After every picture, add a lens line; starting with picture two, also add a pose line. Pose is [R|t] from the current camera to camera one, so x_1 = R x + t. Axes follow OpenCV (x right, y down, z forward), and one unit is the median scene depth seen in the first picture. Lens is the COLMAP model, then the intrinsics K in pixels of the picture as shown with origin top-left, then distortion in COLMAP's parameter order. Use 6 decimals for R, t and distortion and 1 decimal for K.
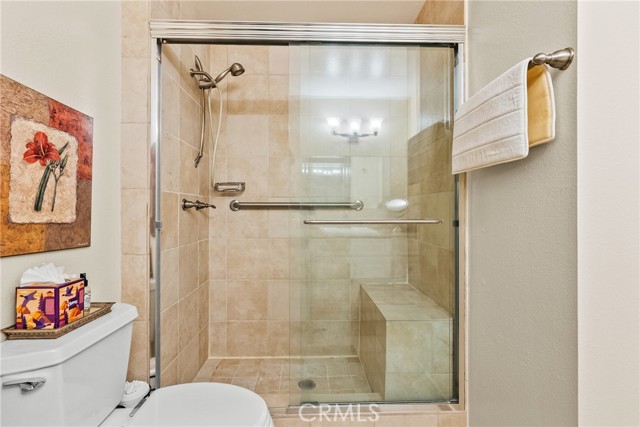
lens RADIAL K [[297.3, 0, 318.9], [0, 297.3, 209.9], [0, 0, 1]] dist [0.002717, 0.000267]
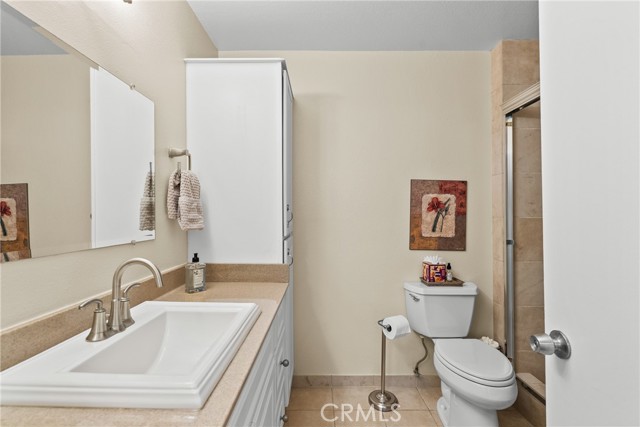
lens RADIAL K [[297.3, 0, 319.3], [0, 297.3, 215.3], [0, 0, 1]] dist [0.002717, 0.000267]
pose [[-0.028628, -0.002649, -0.999587, 1.319447], [0.010629, 0.999939, -0.002954, -0.120954], [0.999534, -0.010710, -0.028598, 0.171261]]
